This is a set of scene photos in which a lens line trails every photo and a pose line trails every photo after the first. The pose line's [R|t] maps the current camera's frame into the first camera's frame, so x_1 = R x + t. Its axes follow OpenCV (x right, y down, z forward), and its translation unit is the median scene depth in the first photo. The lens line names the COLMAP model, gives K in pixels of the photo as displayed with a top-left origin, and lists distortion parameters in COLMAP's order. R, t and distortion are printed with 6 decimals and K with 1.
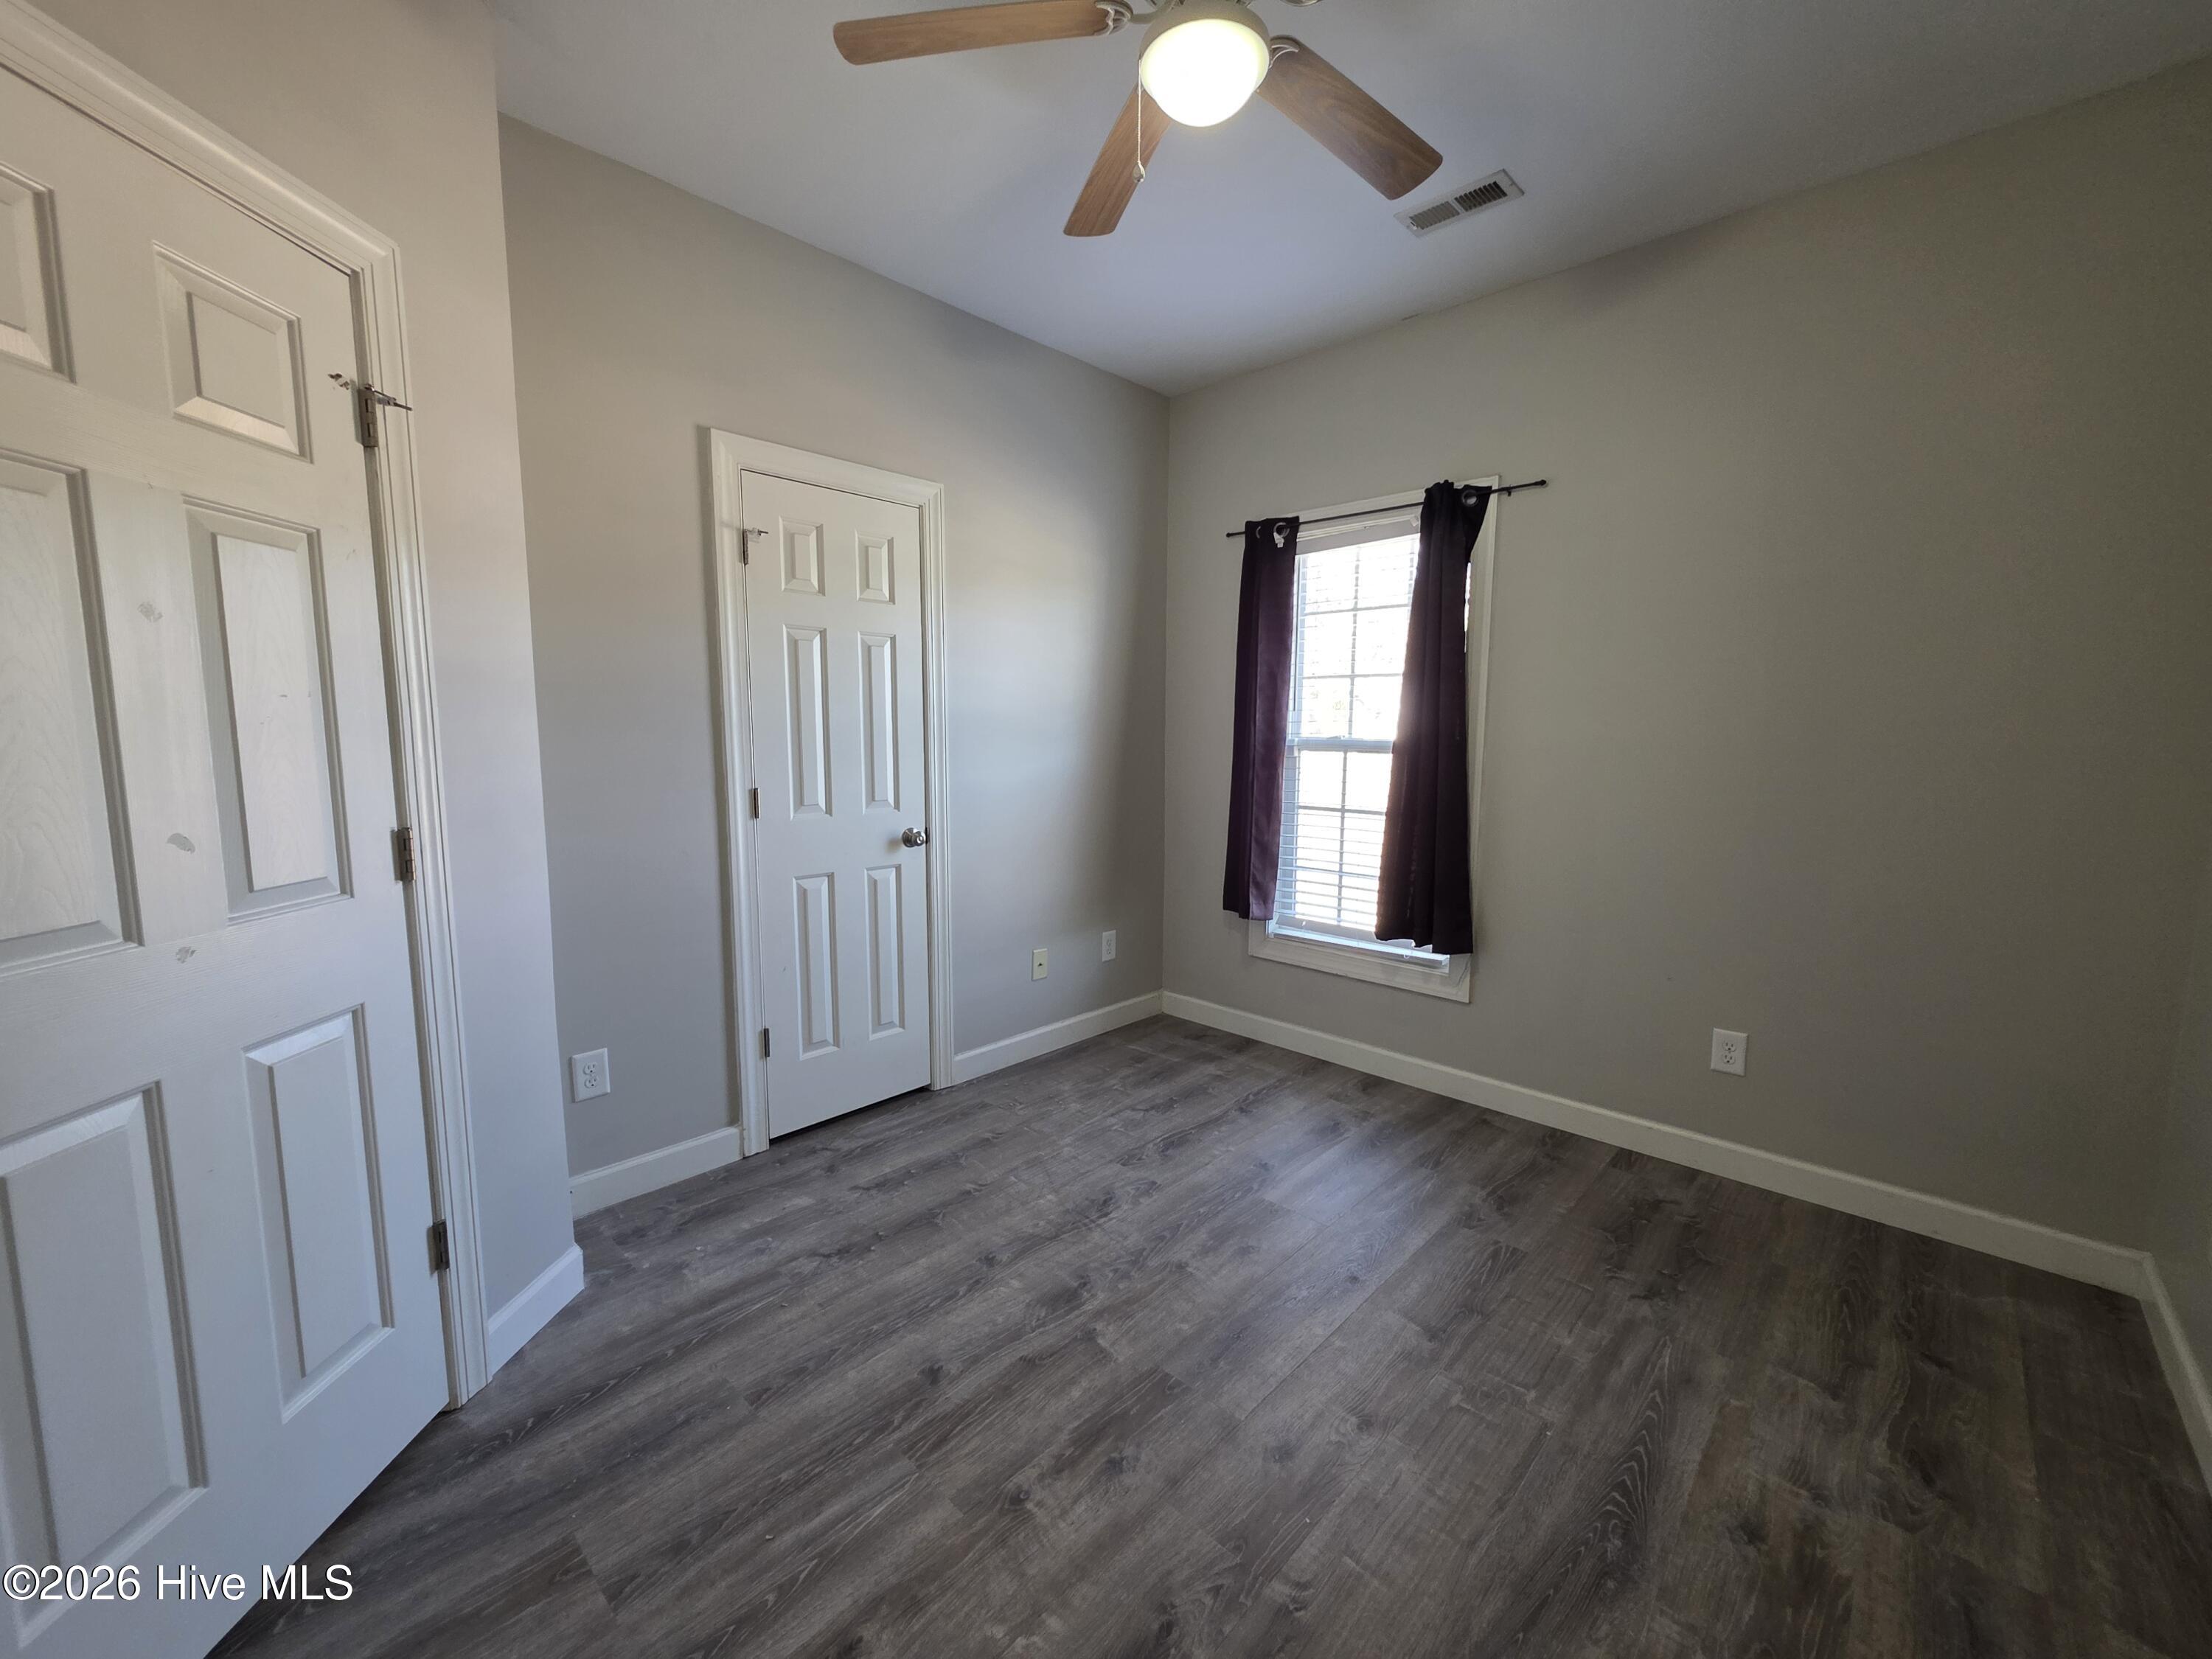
lens RADIAL K [[886.4, 0, 1112.9], [0, 886.4, 831.0], [0, 0, 1]] dist [0.000227, 0.000757]
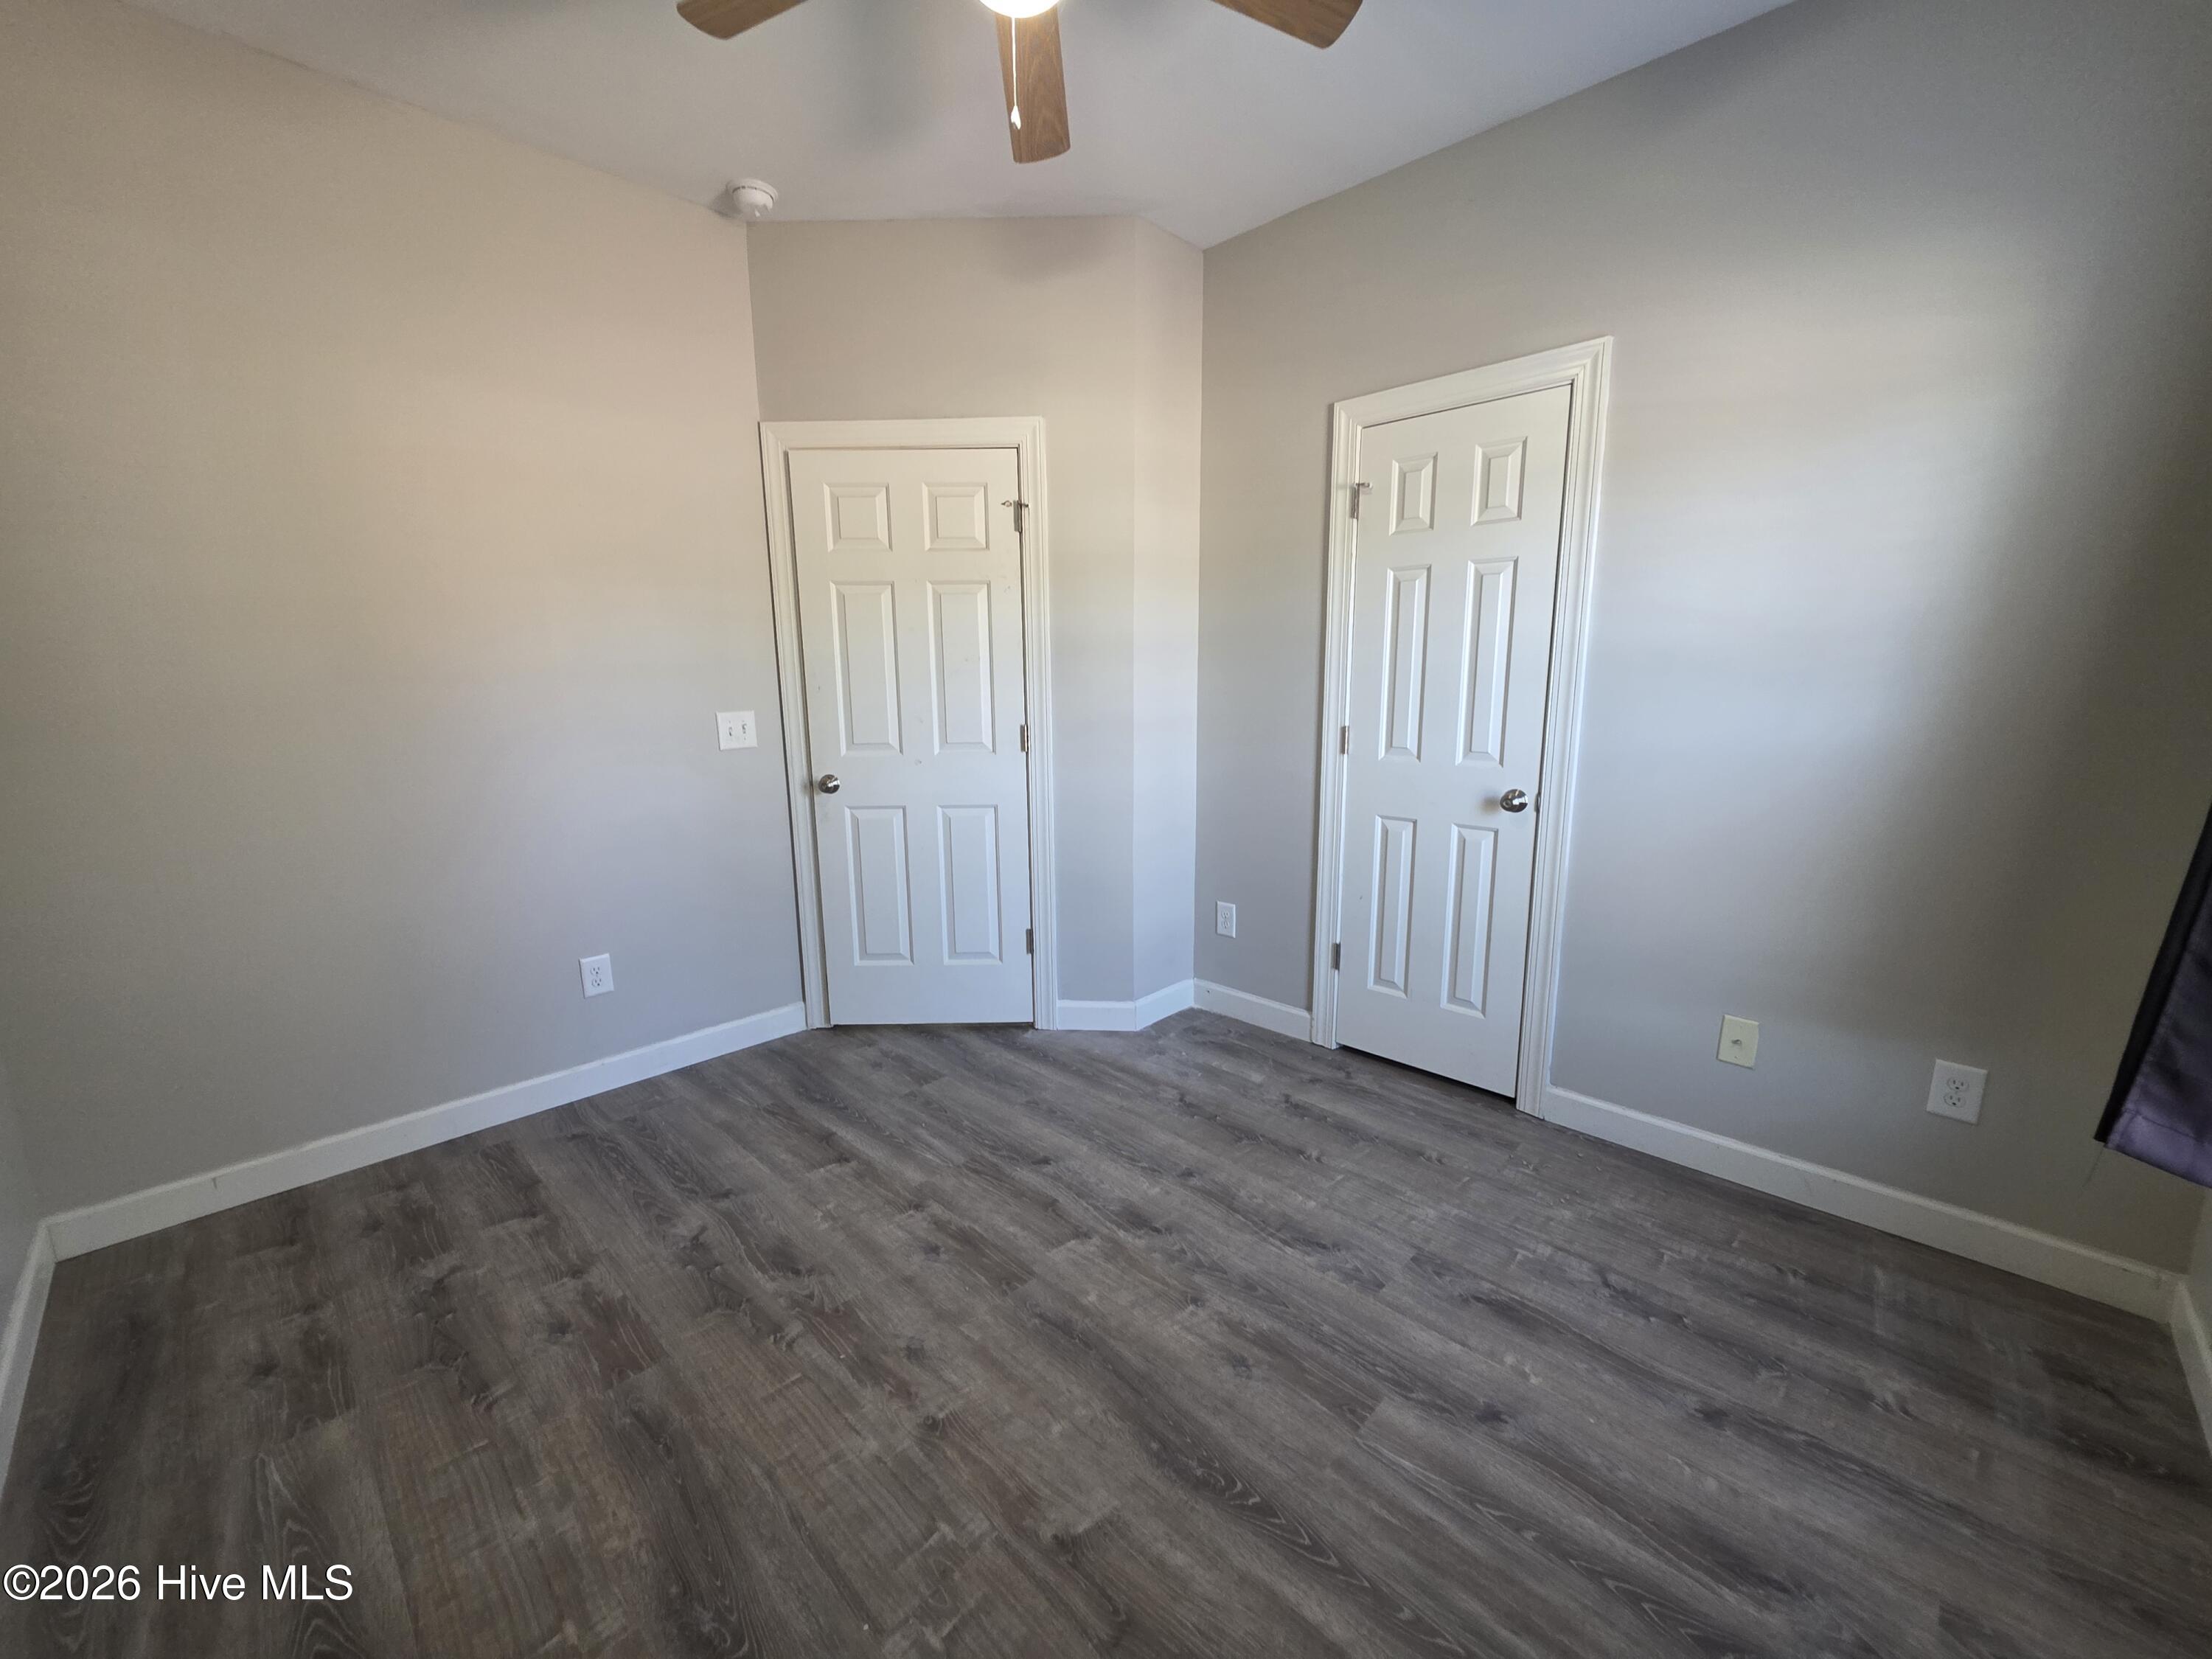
lens RADIAL K [[886.4, 0, 1113.5], [0, 886.4, 831.4], [0, 0, 1]] dist [0.000227, 0.000757]
pose [[-0.013916, 0.174222, -0.984608, 0.893649], [-0.107404, 0.978746, 0.174703, -0.103144], [0.994118, 0.108182, 0.005092, 0.913869]]
